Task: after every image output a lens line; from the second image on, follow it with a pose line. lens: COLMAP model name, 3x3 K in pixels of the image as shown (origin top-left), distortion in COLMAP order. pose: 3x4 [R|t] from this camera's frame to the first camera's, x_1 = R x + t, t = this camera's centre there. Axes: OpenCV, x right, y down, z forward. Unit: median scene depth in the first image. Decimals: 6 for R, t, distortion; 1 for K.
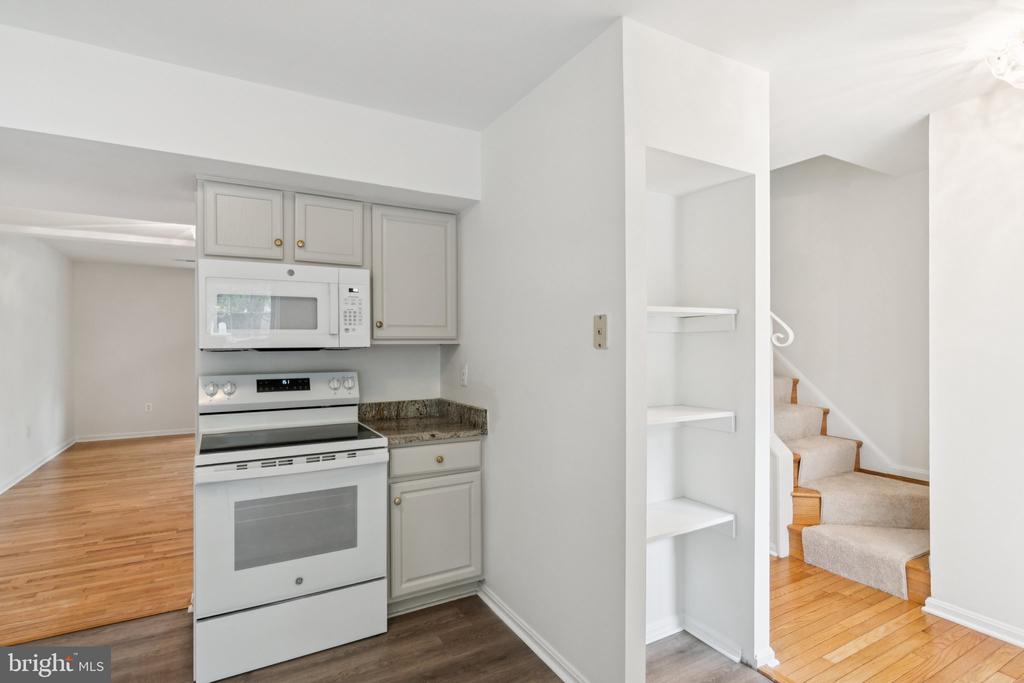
lens RADIAL K [[506.3, 0, 512.2], [0, 506.3, 344.9], [0, 0, 1]] dist [0.005237, -0.001406]
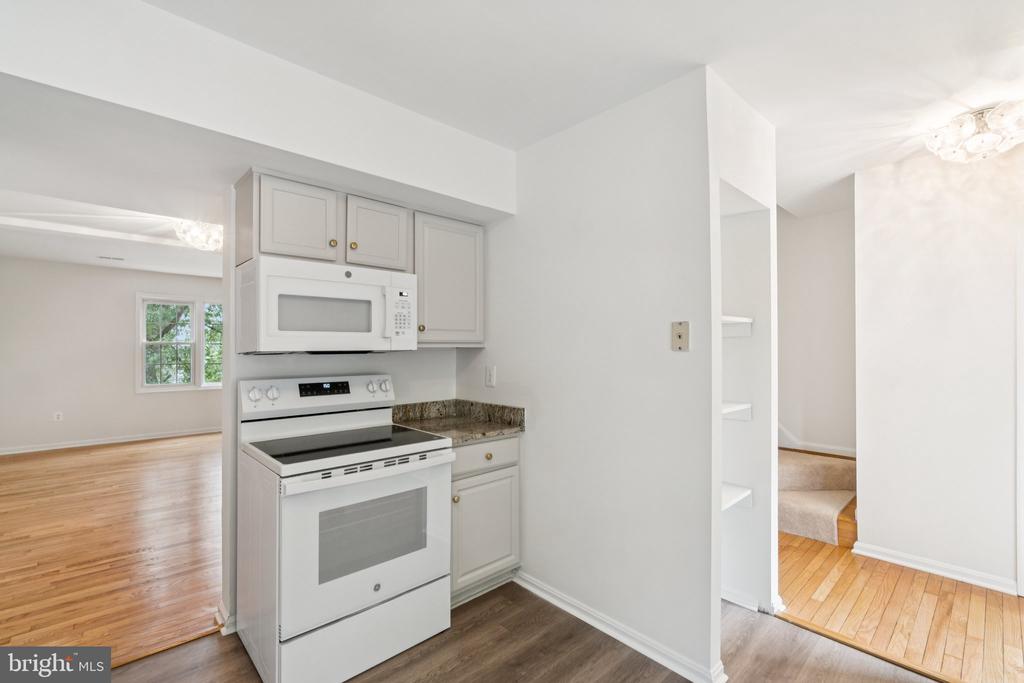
lens RADIAL K [[451.2, 0, 515.0], [0, 451.2, 345.5], [0, 0, 1]] dist [-0.004491, 0.000979]
pose [[0.973693, 0.002514, 0.227848, -0.299571], [-0.000655, 0.999966, -0.008234, 0.002328], [-0.227861, 0.007868, 0.973662, 0.070371]]
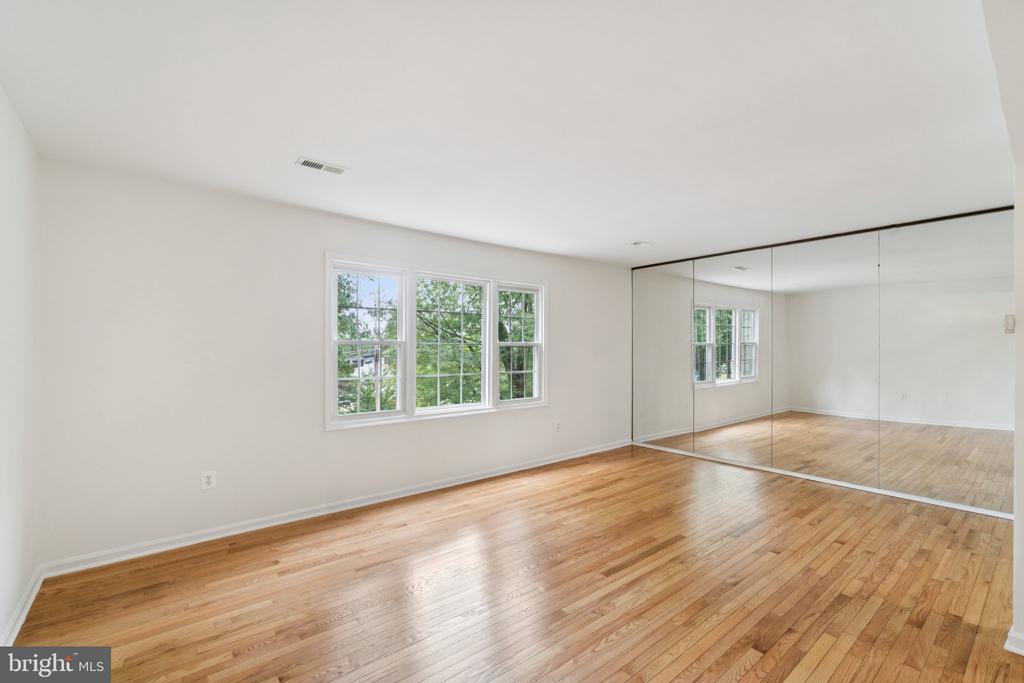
lens RADIAL K [[451.2, 0, 513.7], [0, 451.2, 349.5], [0, 0, 1]] dist [-0.004491, 0.000979]
pose [[0.987826, 0.000740, 0.155561, -1.417921], [-0.000248, 0.999995, -0.003179, -0.003202], [-0.155563, 0.003102, 0.987821, 1.509854]]
